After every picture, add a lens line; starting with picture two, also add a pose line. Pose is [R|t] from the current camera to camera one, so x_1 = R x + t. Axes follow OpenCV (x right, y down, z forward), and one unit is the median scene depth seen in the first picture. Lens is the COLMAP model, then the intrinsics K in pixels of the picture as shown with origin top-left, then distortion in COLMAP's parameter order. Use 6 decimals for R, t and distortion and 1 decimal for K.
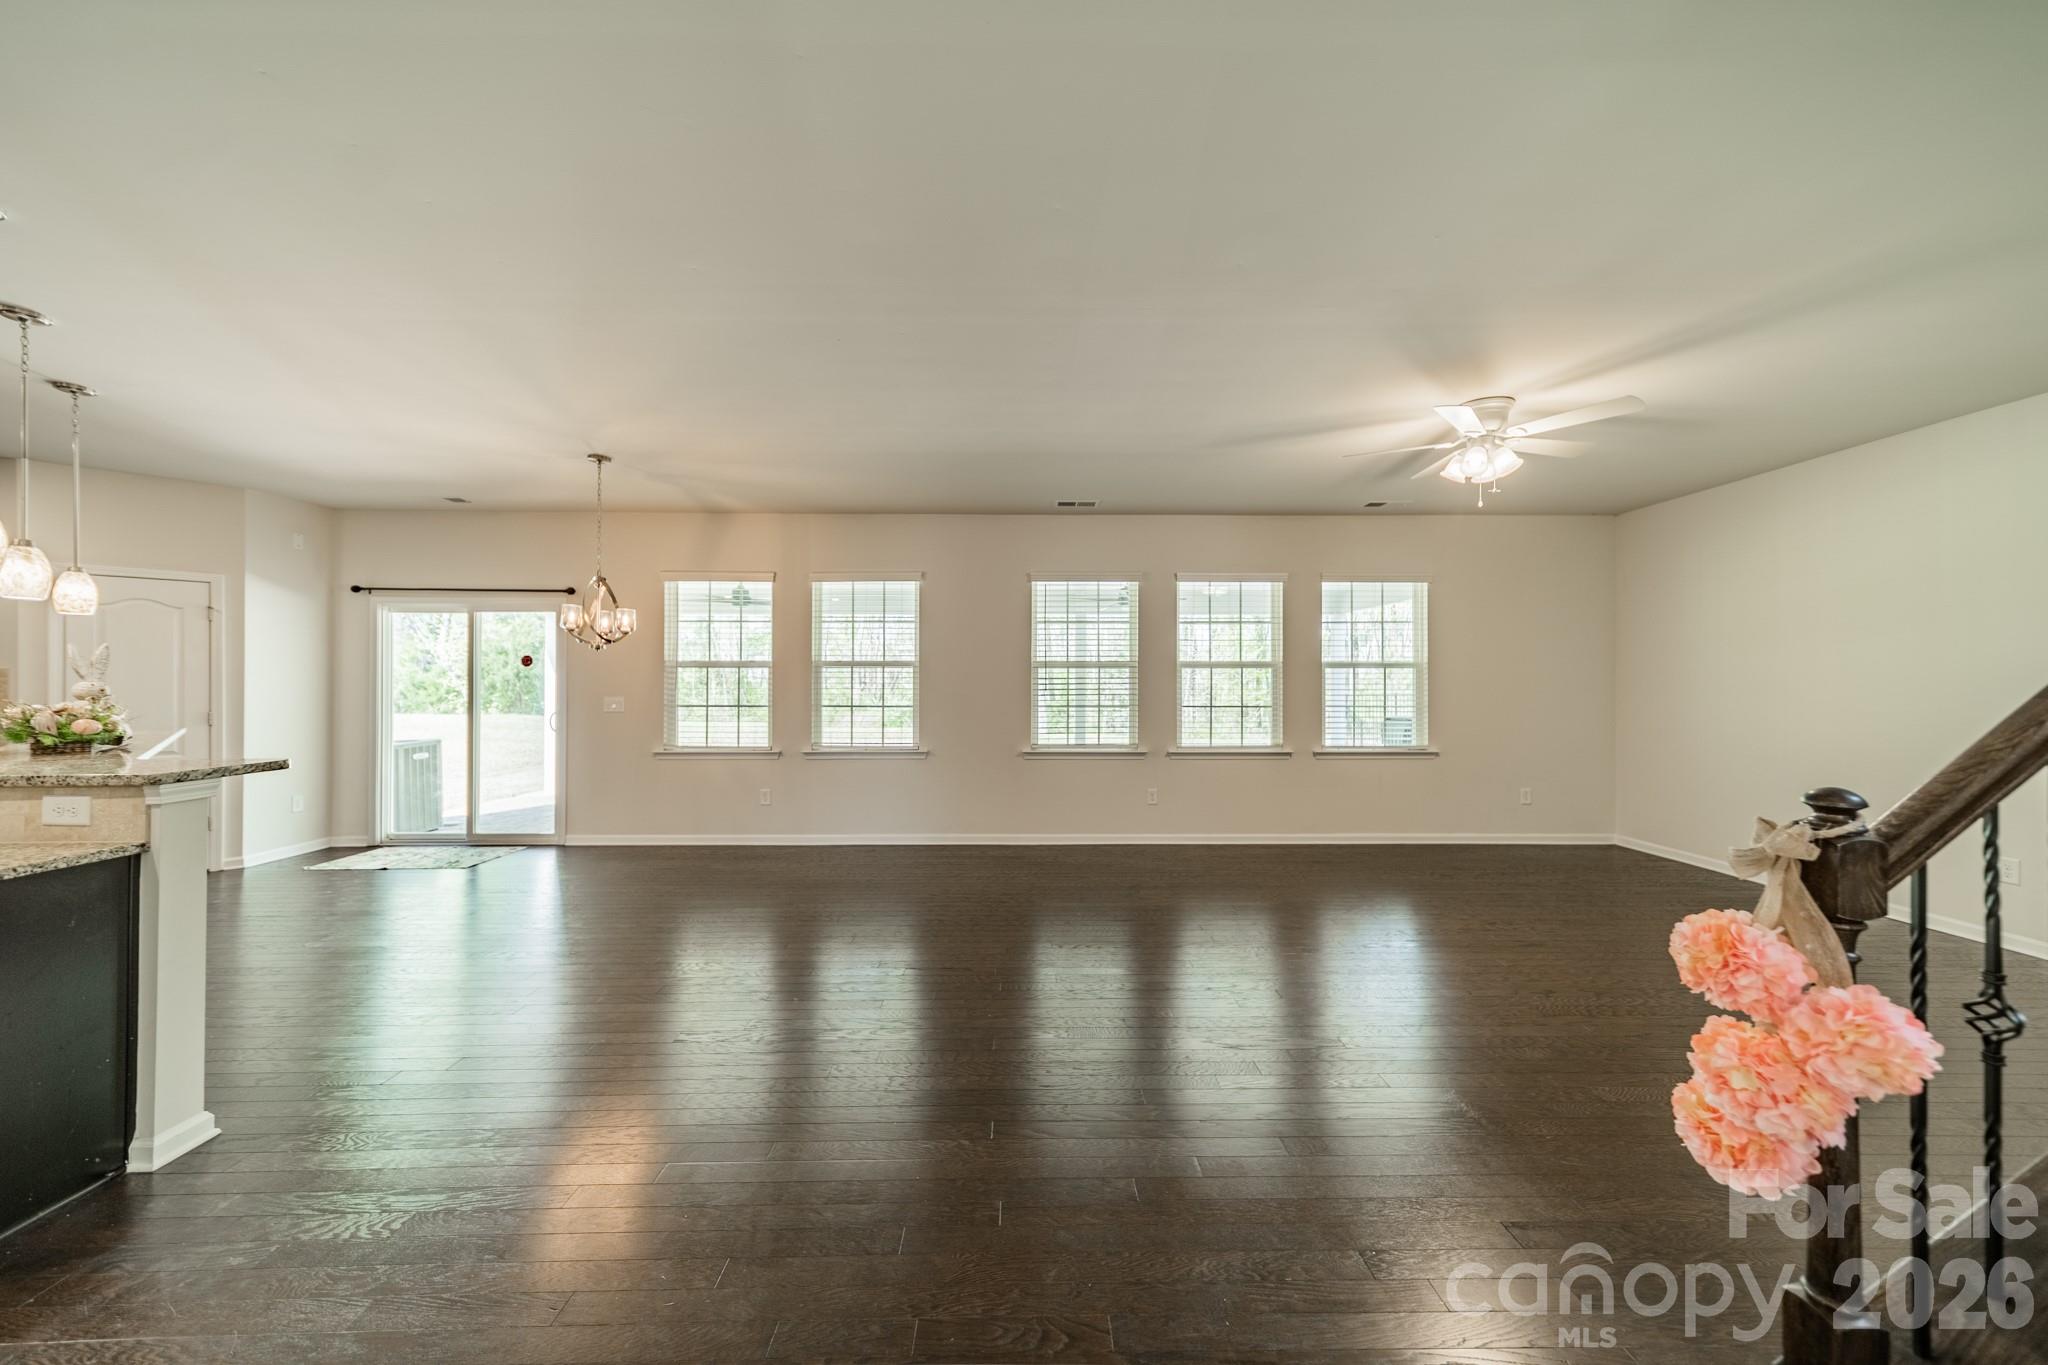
lens RADIAL K [[718.6, 0, 1027.6], [0, 718.6, 679.8], [0, 0, 1]] dist [0.008113, 0.000253]
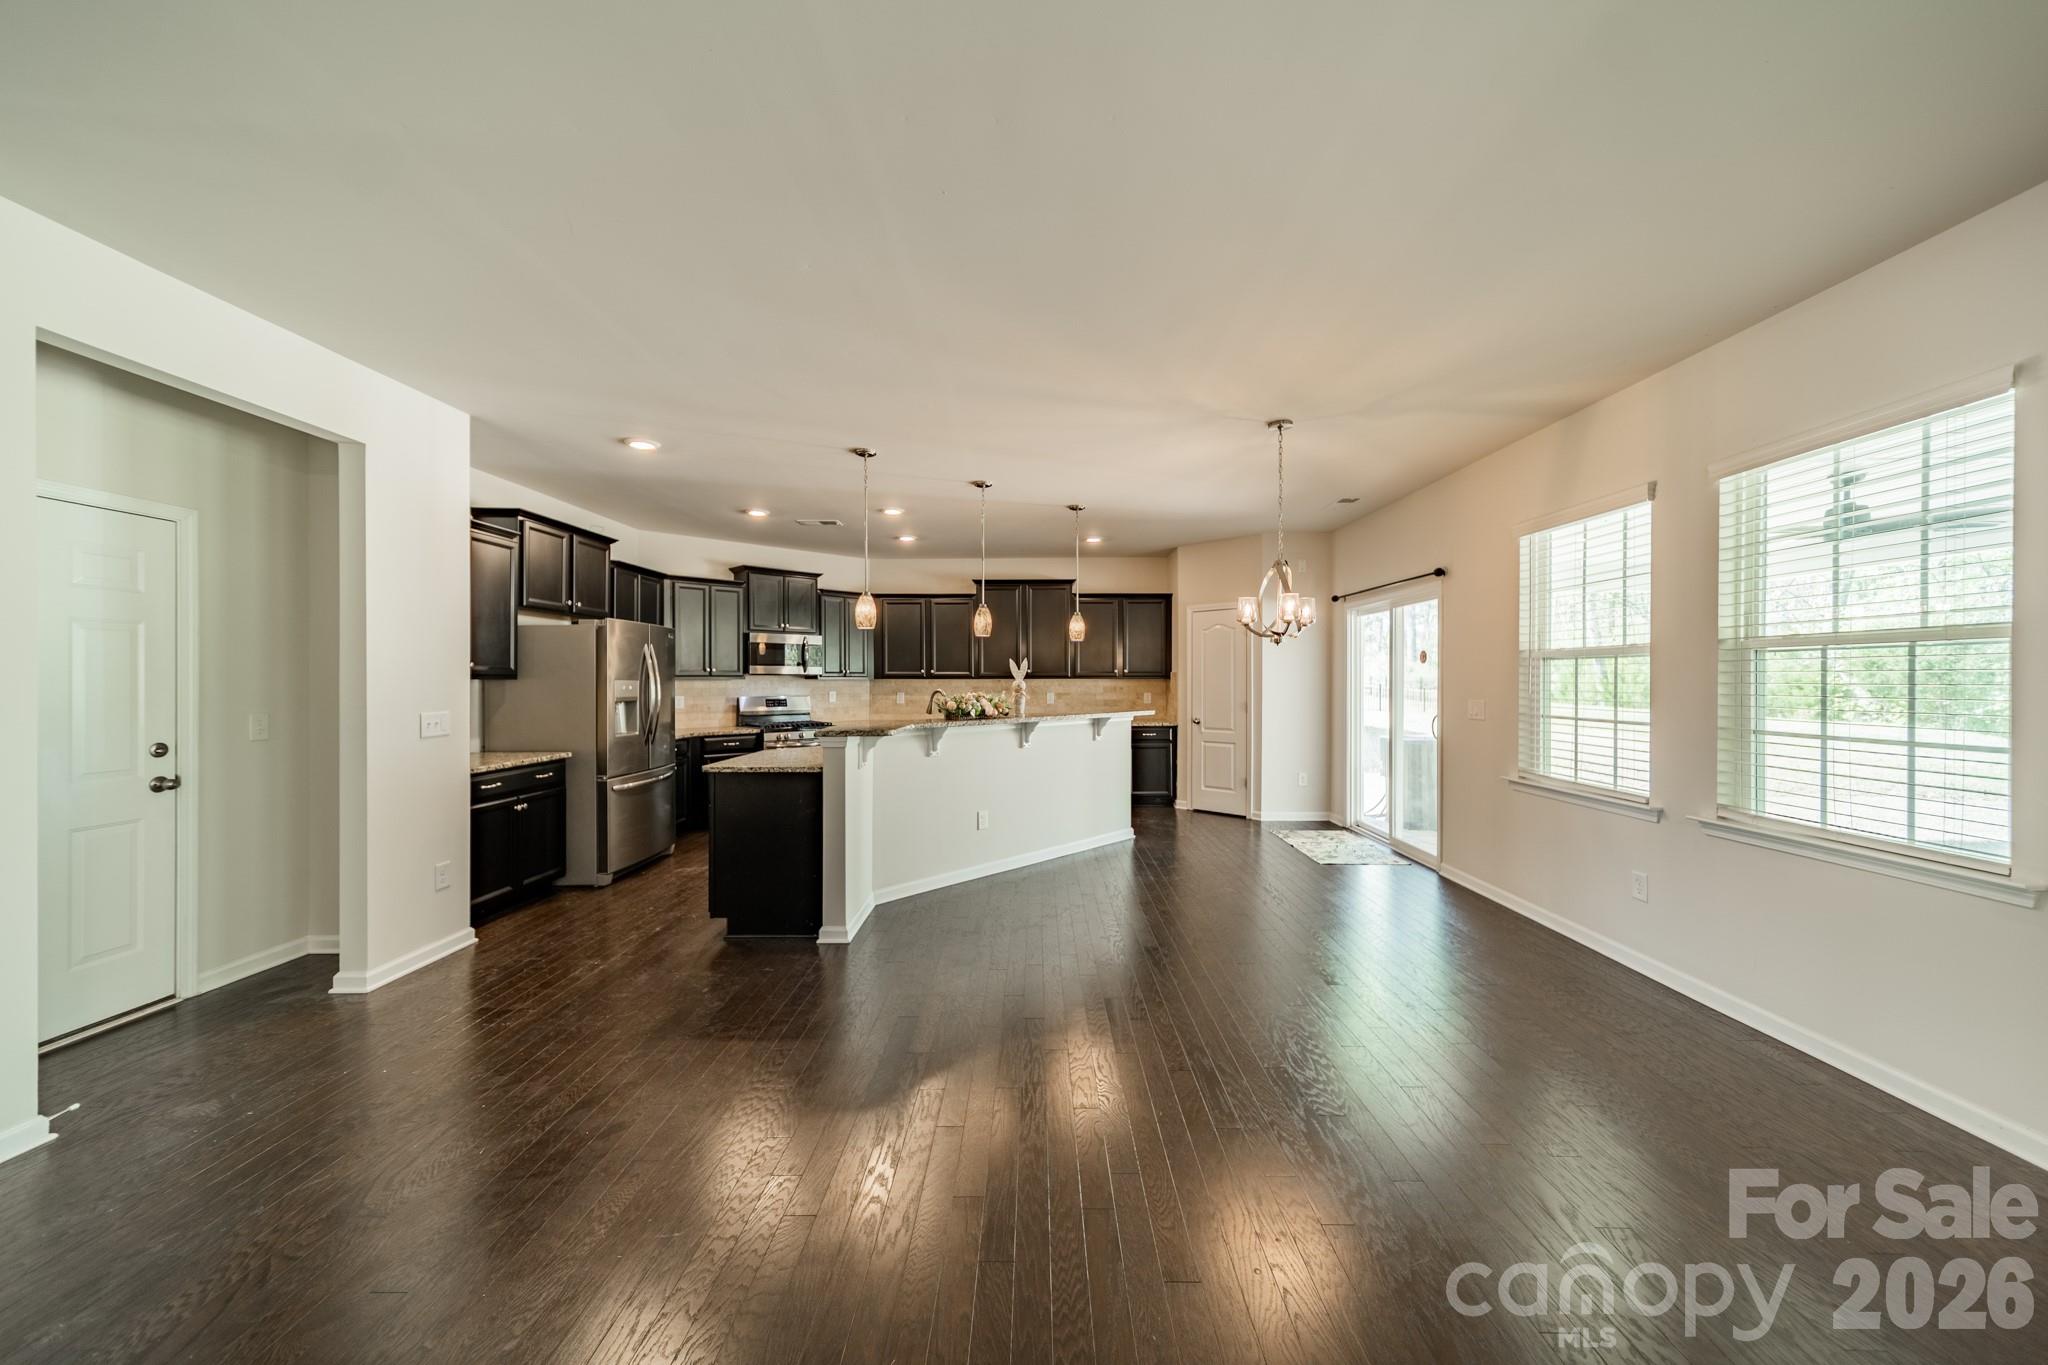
lens RADIAL K [[718.6, 0, 1029.7], [0, 718.6, 681.2], [0, 0, 1]] dist [0.008113, 0.000253]
pose [[-0.024335, 0.002549, -0.999701, 0.213296], [0.002646, 0.999993, 0.002485, 0.000164], [0.999700, -0.002585, -0.024341, 0.544260]]
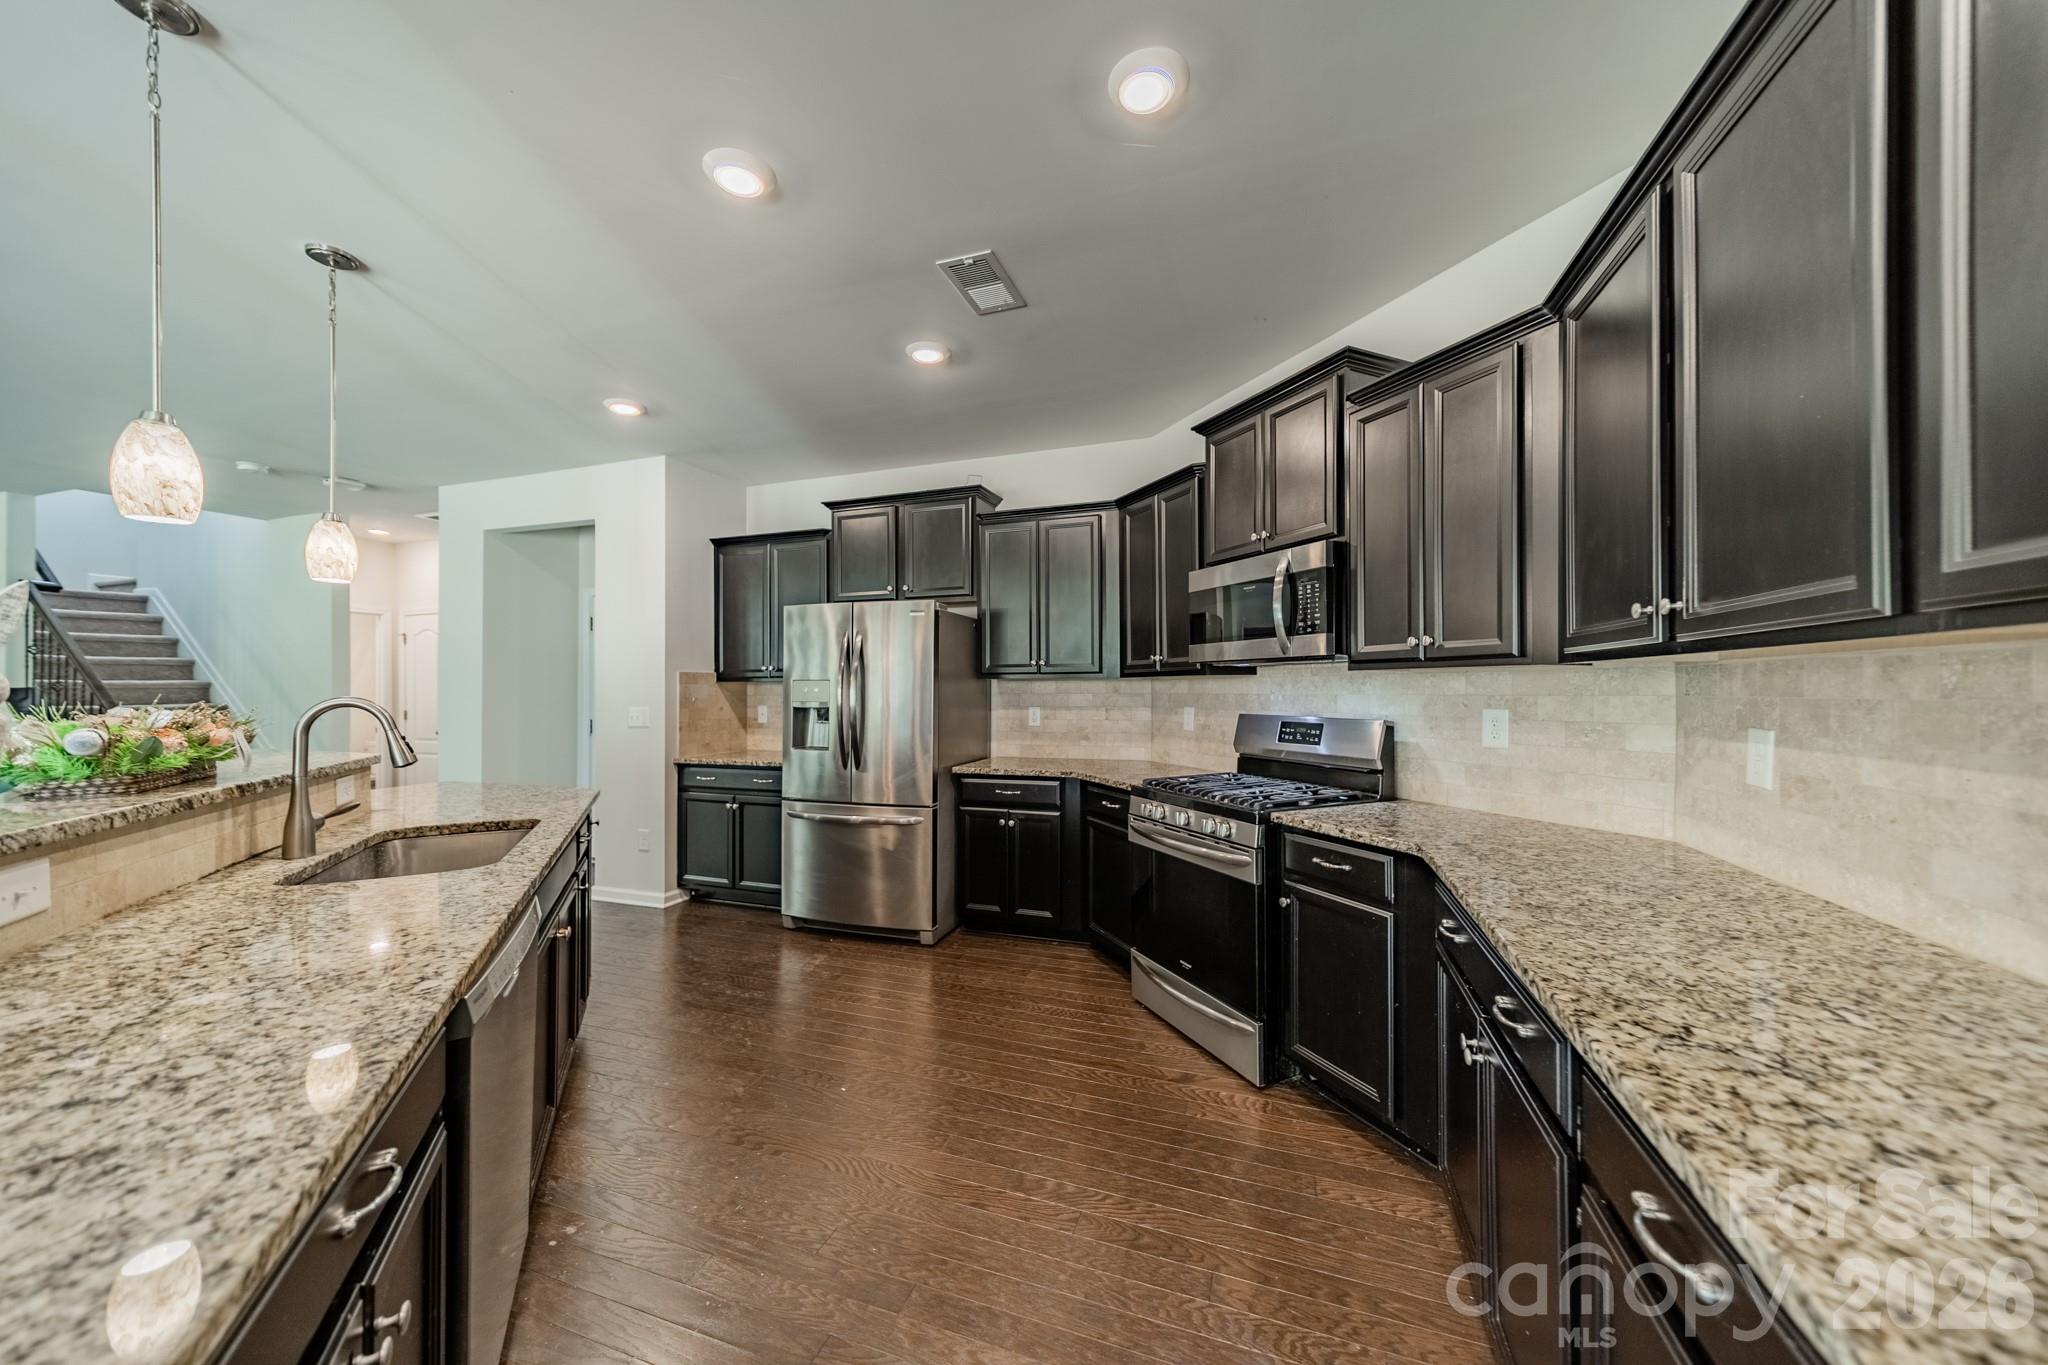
lens RADIAL K [[718.6, 0, 1027.4], [0, 718.6, 685.2], [0, 0, 1]] dist [0.008113, 0.000253]
pose [[-0.938451, 0.006263, 0.345355, -1.019550], [0.004008, 0.999966, -0.007242, 0.009388], [-0.345389, -0.005412, -0.938444, 0.601711]]
